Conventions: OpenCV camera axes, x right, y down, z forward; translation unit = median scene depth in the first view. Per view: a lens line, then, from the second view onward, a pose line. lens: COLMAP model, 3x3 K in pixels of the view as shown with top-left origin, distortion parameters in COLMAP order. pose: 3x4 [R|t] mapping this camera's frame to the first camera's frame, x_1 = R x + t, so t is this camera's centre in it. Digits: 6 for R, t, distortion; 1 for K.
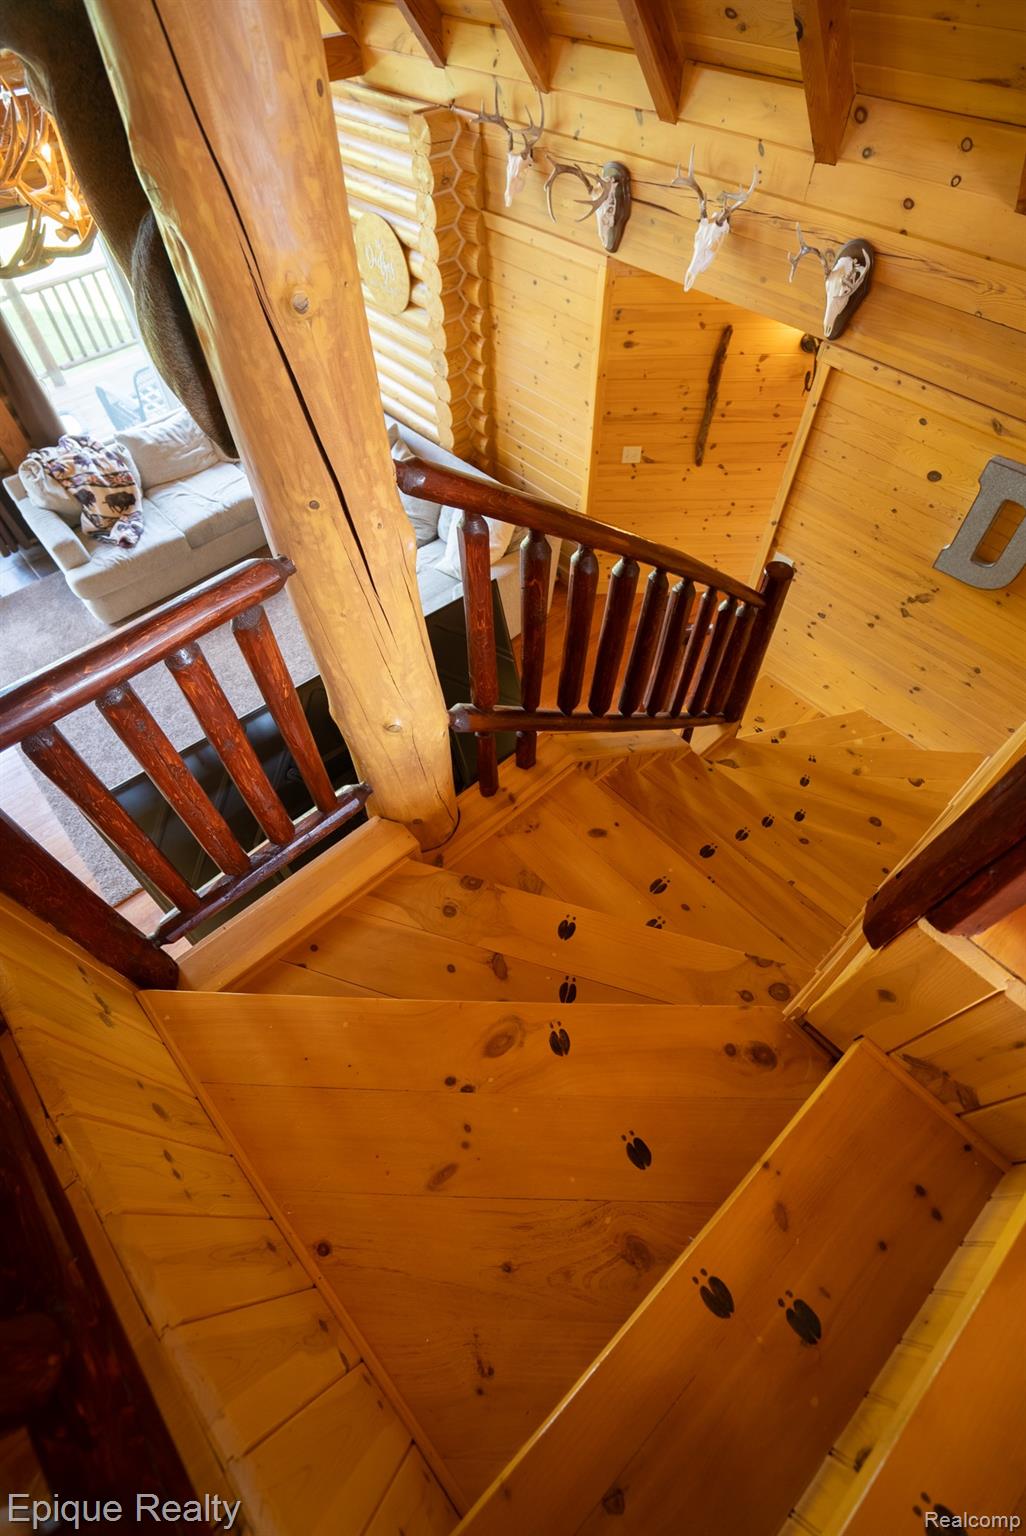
lens RADIAL K [[703.3, 0, 513.0], [0, 703.3, 768.0], [0, 0, 1]] dist [-0.054228, 0.019726]
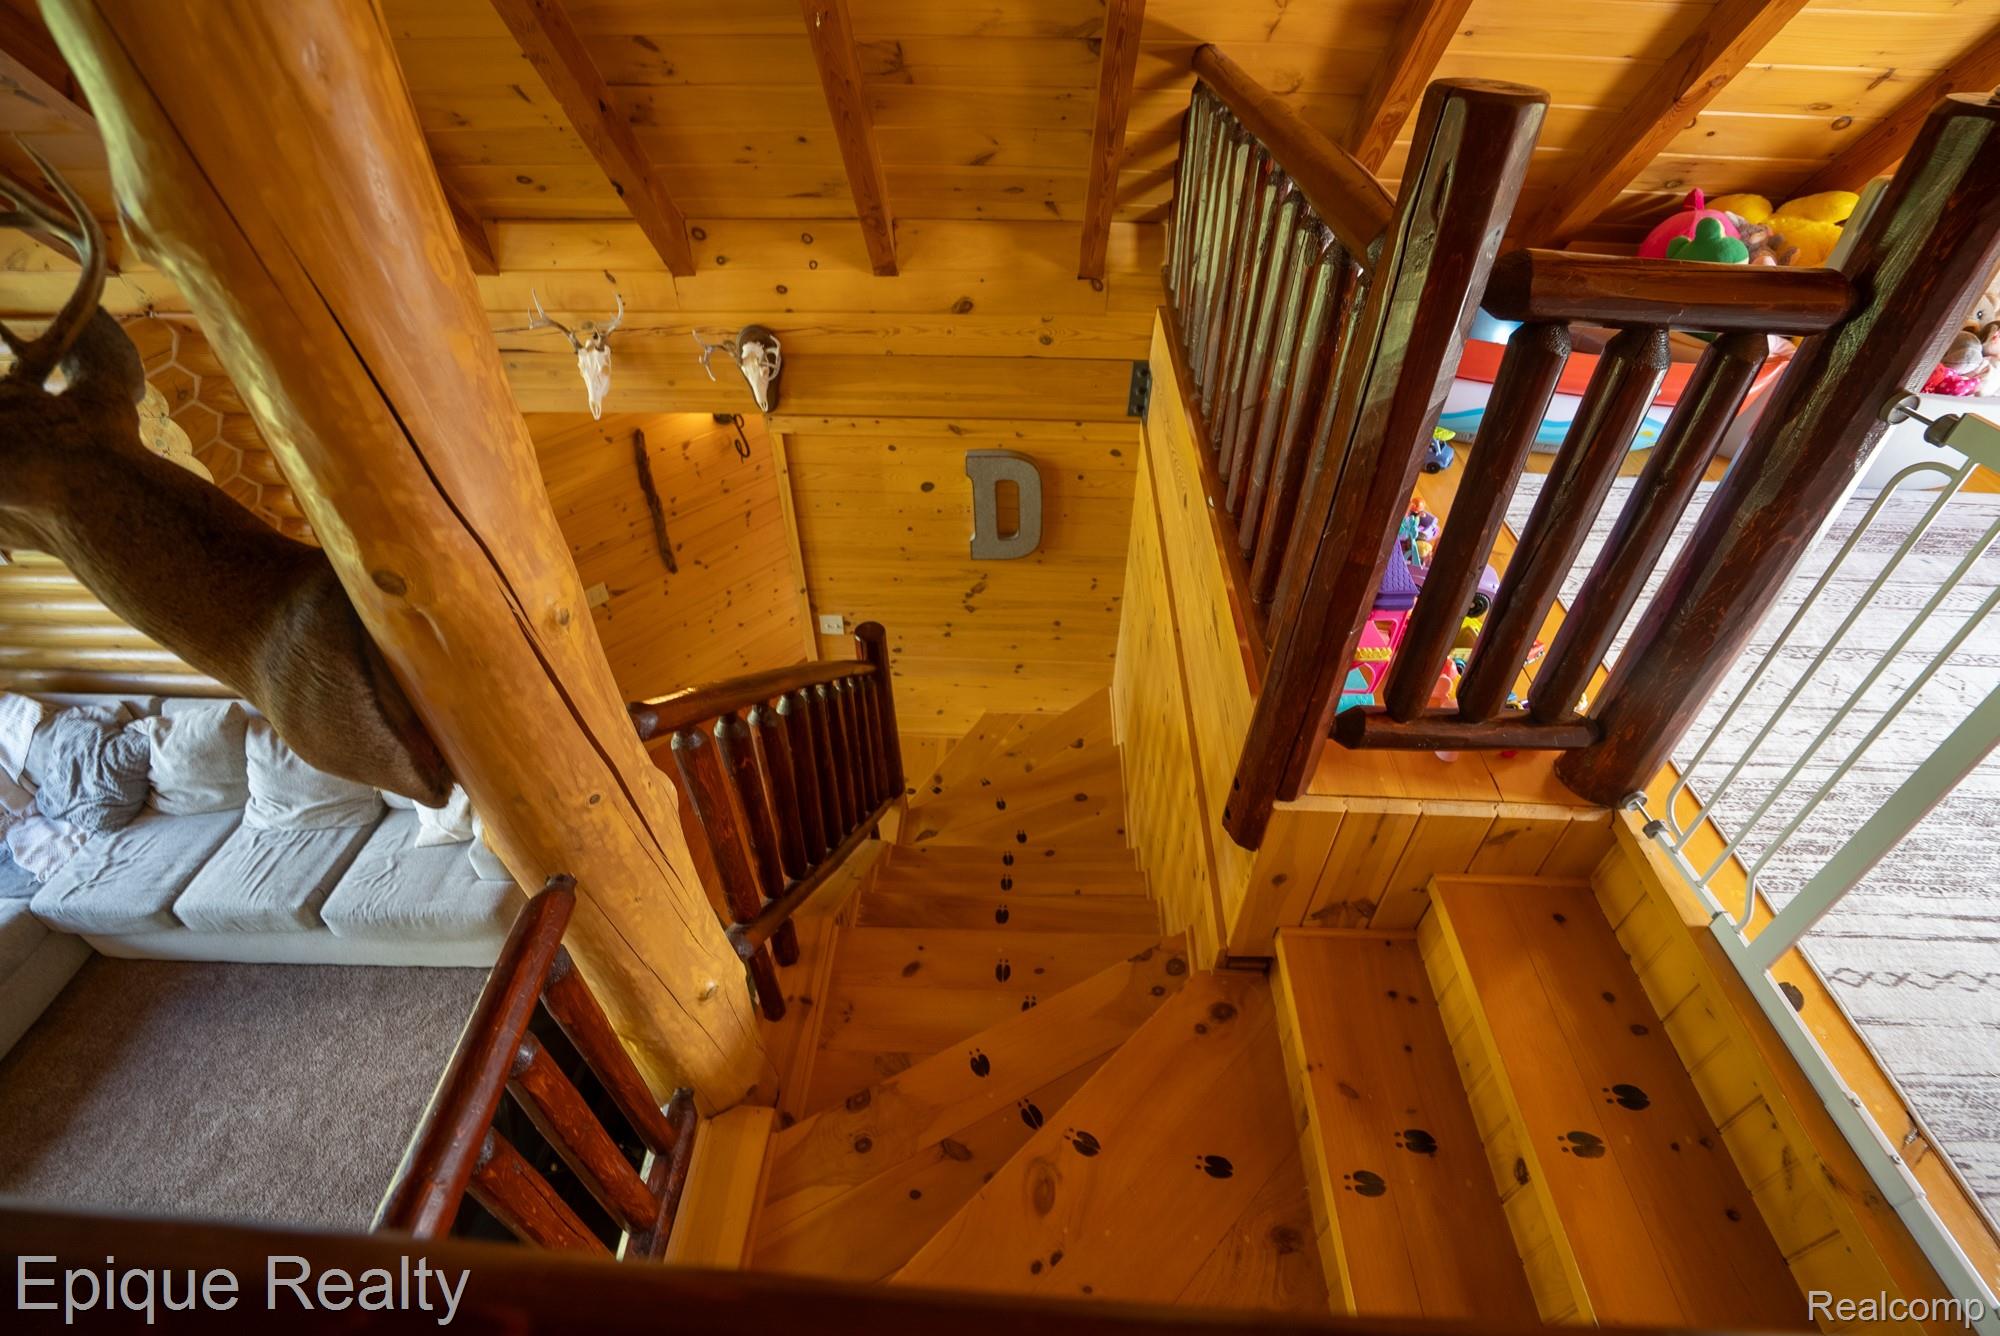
lens RADIAL K [[917.2, 0, 1007.4], [0, 917.2, 683.3], [0, 0, 1]] dist [-0.071672, 0.044555]
pose [[0.696855, -0.465363, 0.545738, -0.201935], [0.580279, 0.813021, -0.047679, -0.059243], [-0.421509, 0.349905, 0.836598, -0.095698]]
